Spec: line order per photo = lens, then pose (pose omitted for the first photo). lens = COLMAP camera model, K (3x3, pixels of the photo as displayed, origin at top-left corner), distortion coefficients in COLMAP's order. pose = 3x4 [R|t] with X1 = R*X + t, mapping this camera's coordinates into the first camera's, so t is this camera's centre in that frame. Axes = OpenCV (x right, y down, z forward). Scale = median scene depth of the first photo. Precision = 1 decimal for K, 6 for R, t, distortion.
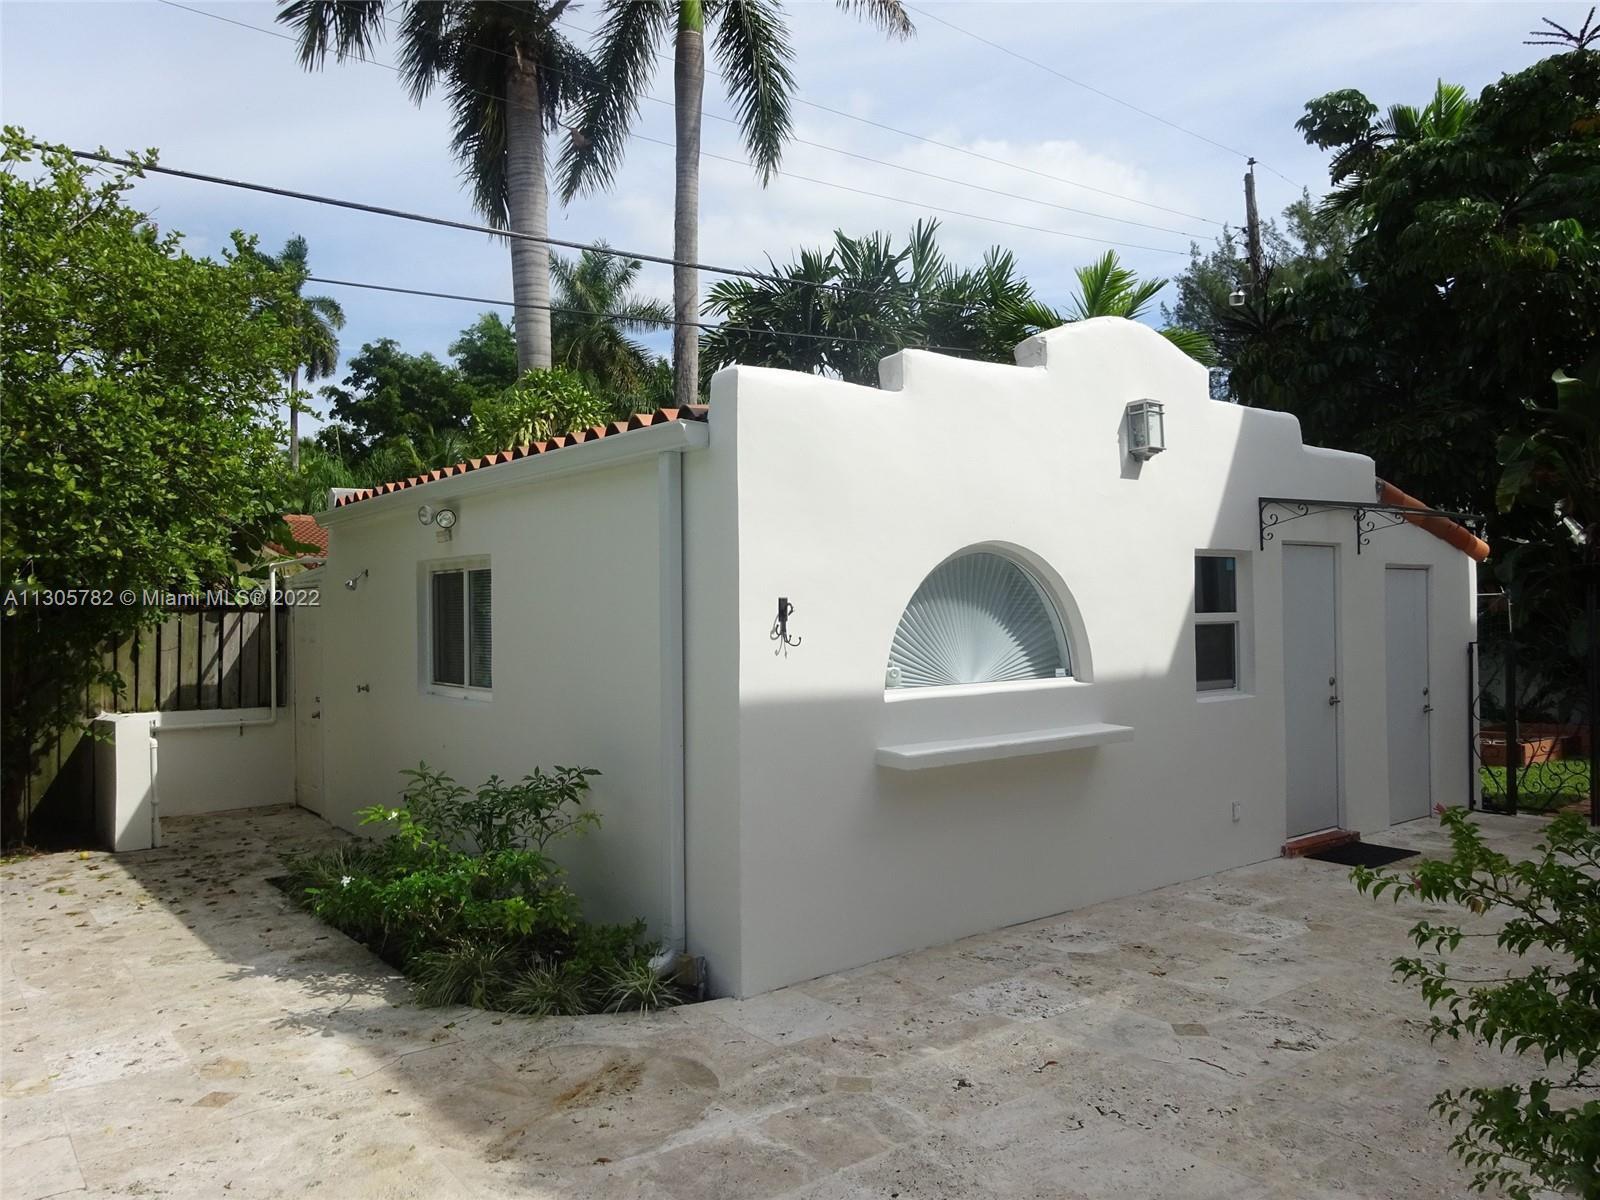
lens RADIAL K [[1171.3, 0, 792.4], [0, 1171.3, 605.2], [0, 0, 1]] dist [-0.004035, -0.001394]
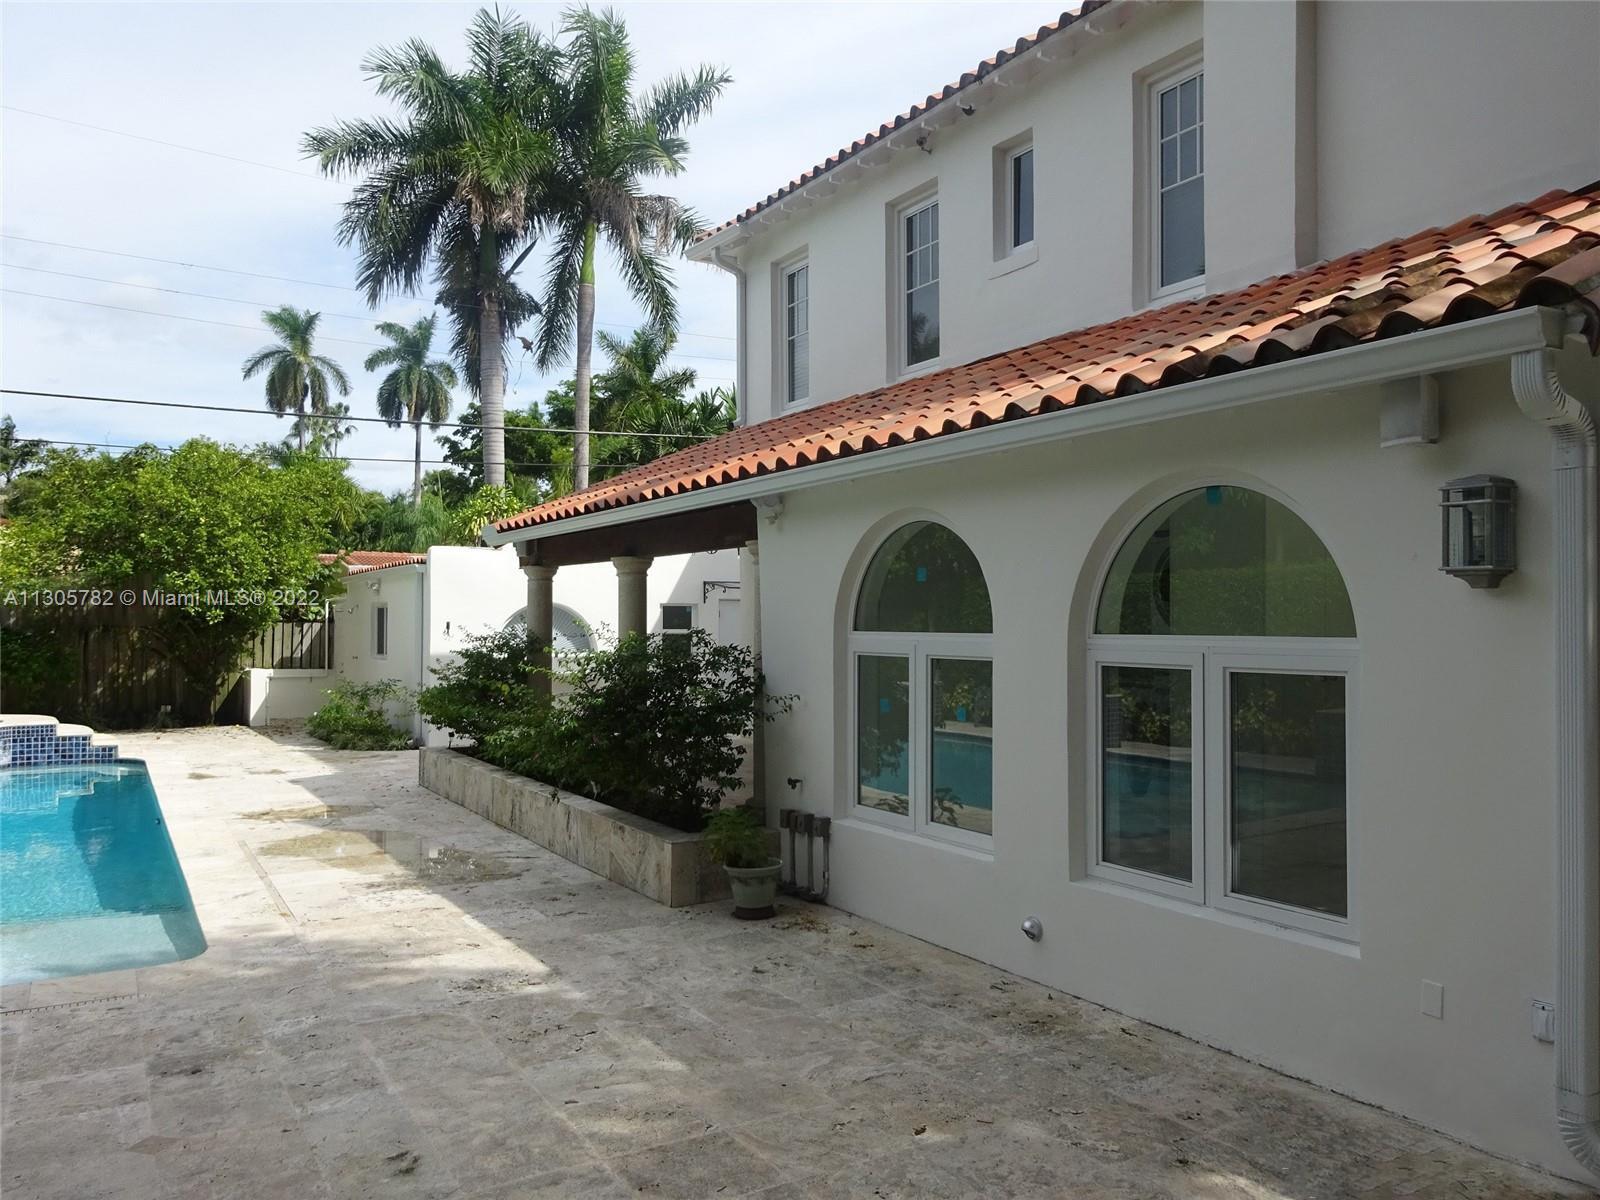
lens RADIAL K [[1171.3, 0, 798.9], [0, 1171.3, 607.3], [0, 0, 1]] dist [-0.004035, -0.001394]
pose [[0.993736, 0.012227, -0.111086, 0.893205], [-0.013144, 0.999885, -0.007532, -0.024253], [0.110981, 0.008945, 0.993782, -1.398641]]
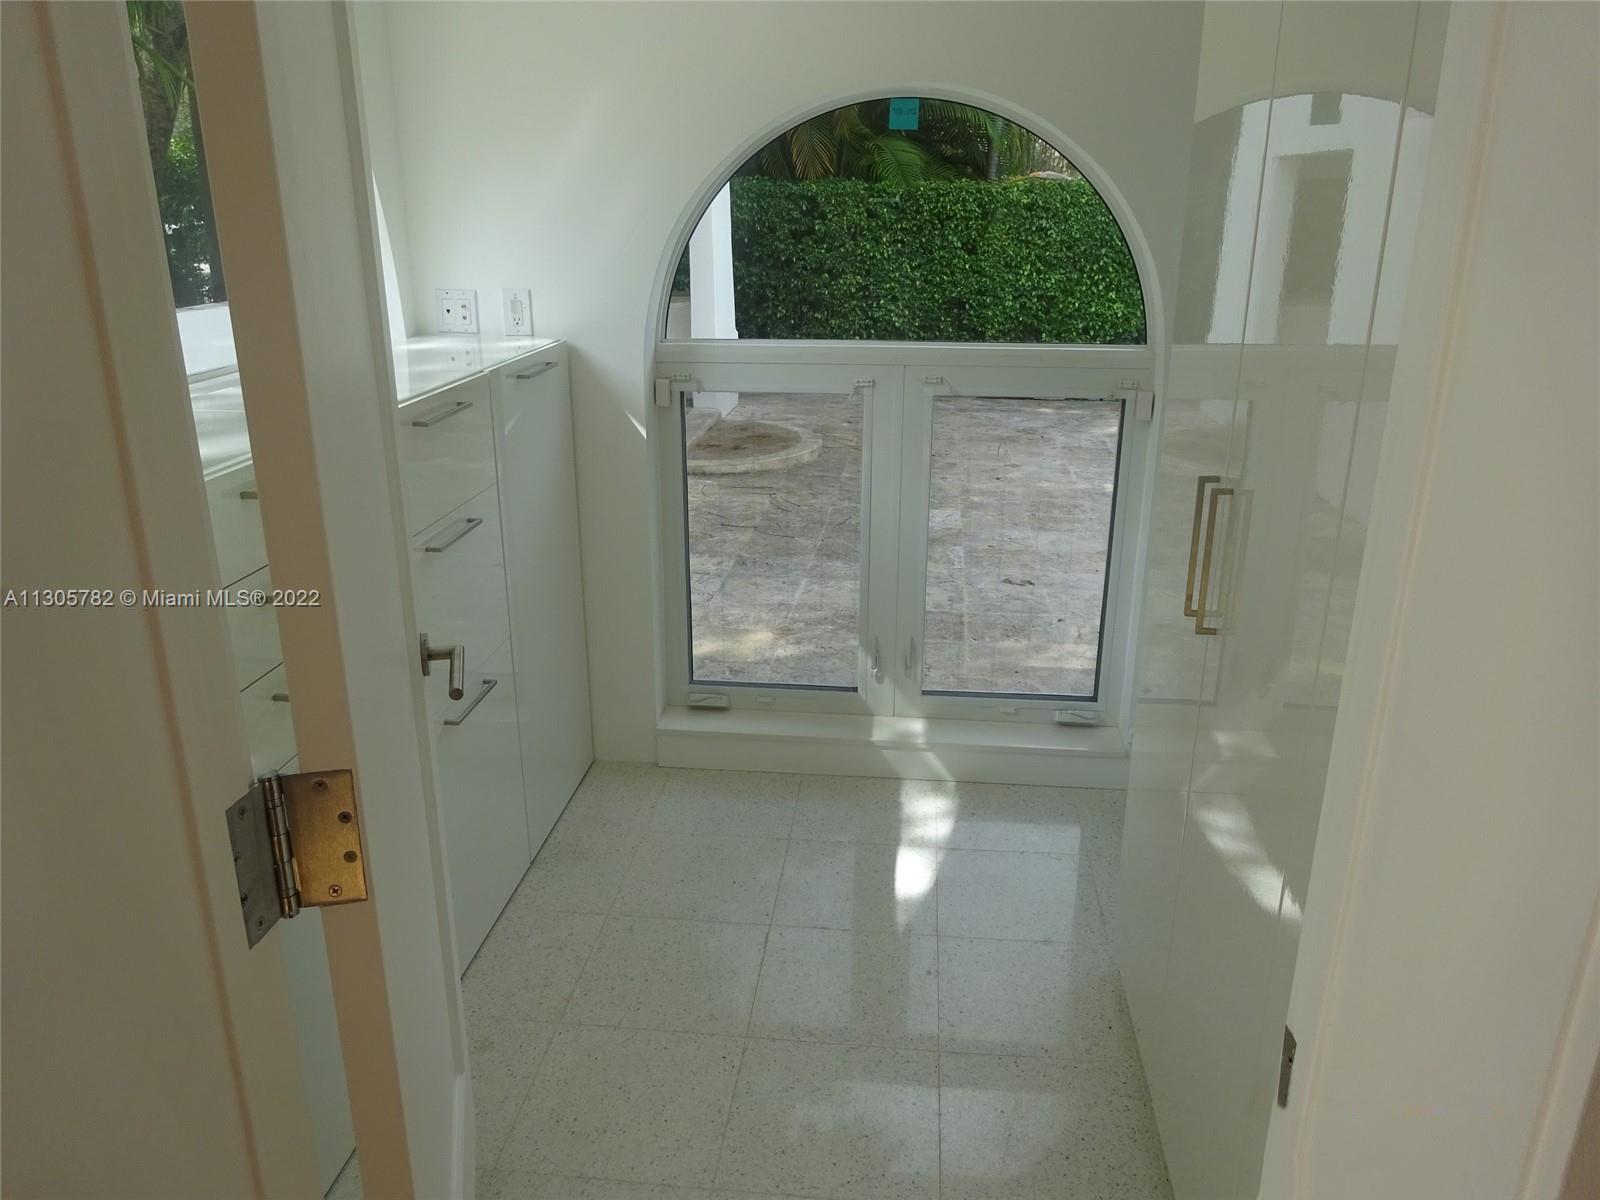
lens RADIAL K [[1171.3, 0, 799.0], [0, 1171.3, 596.1], [0, 0, 1]] dist [-0.004035, -0.001394]
pose [[-0.702633, 0.252651, -0.665188, 1.413913], [0.025361, 0.943138, 0.331433, -0.085704], [0.711101, 0.216006, -0.669087, -0.403678]]
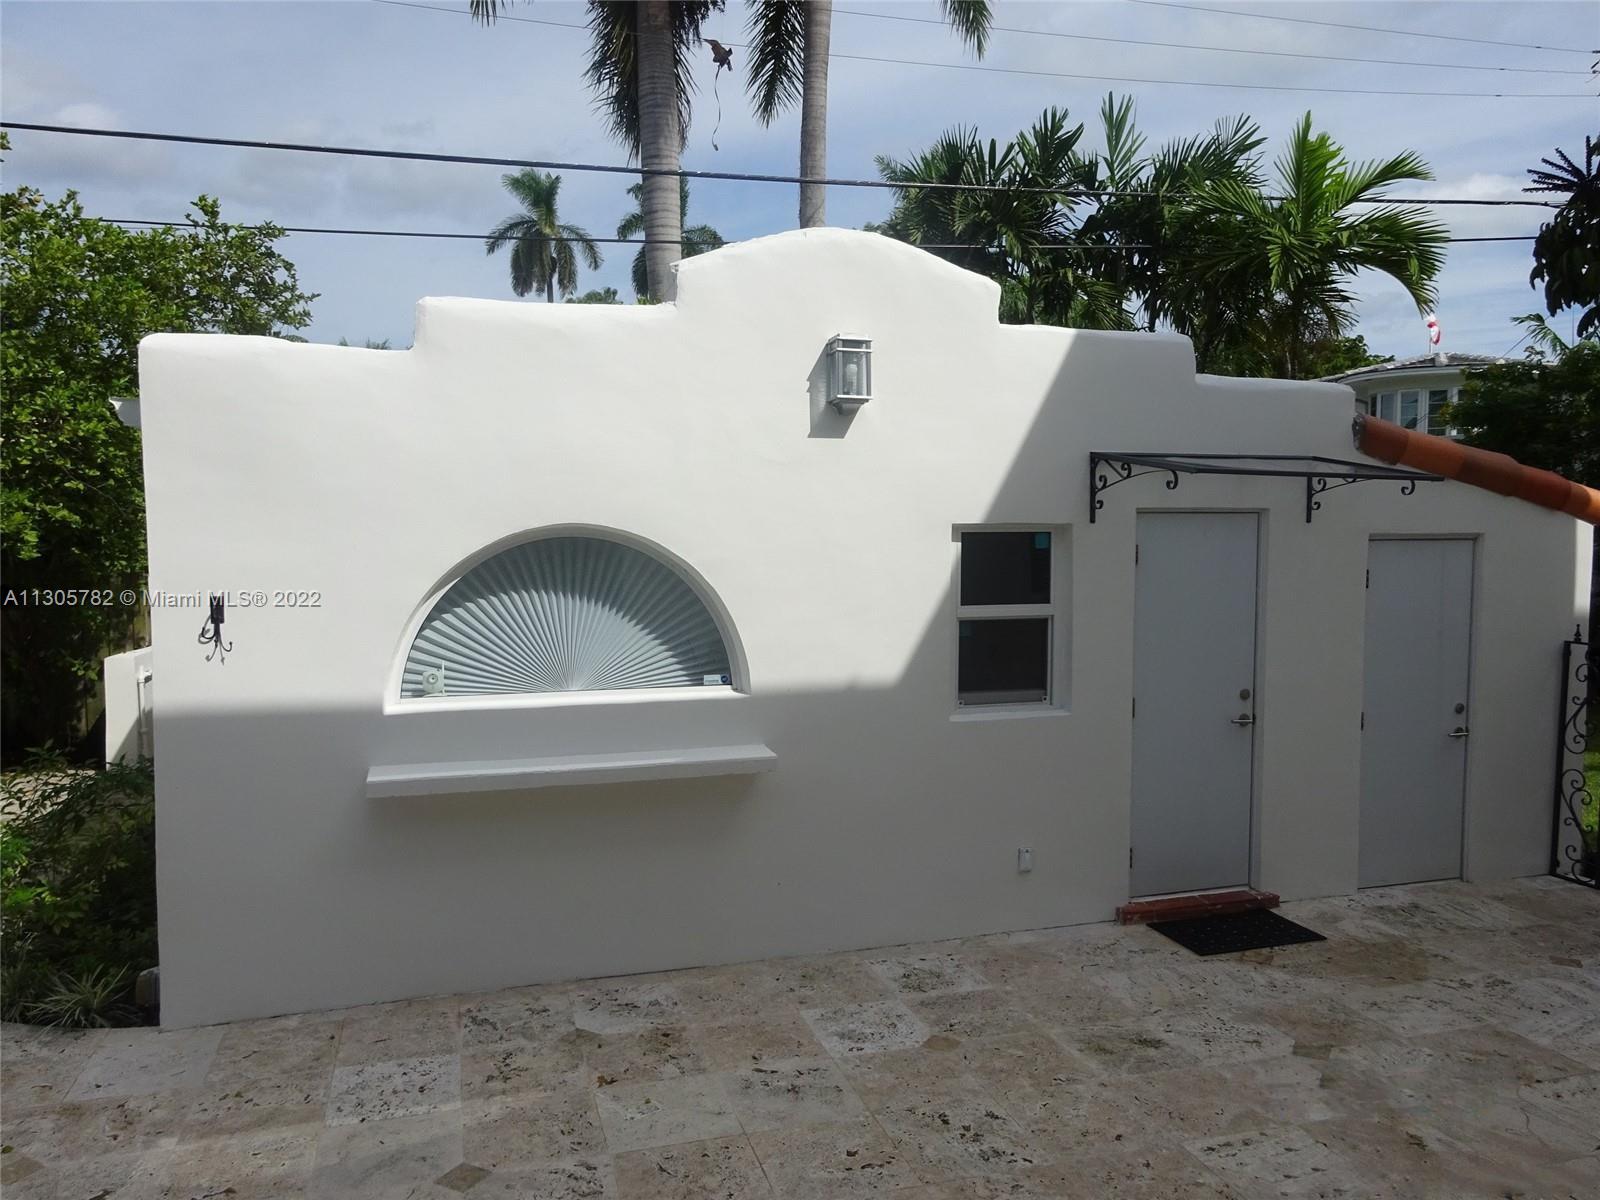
lens RADIAL K [[1171.3, 0, 798.9], [0, 1171.3, 604.2], [0, 0, 1]] dist [-0.004035, -0.001394]
pose [[0.935787, 0.036940, -0.350626, 0.511839], [-0.010144, 0.996905, 0.077957, -0.053467], [0.352420, -0.069394, 0.933265, 0.234057]]
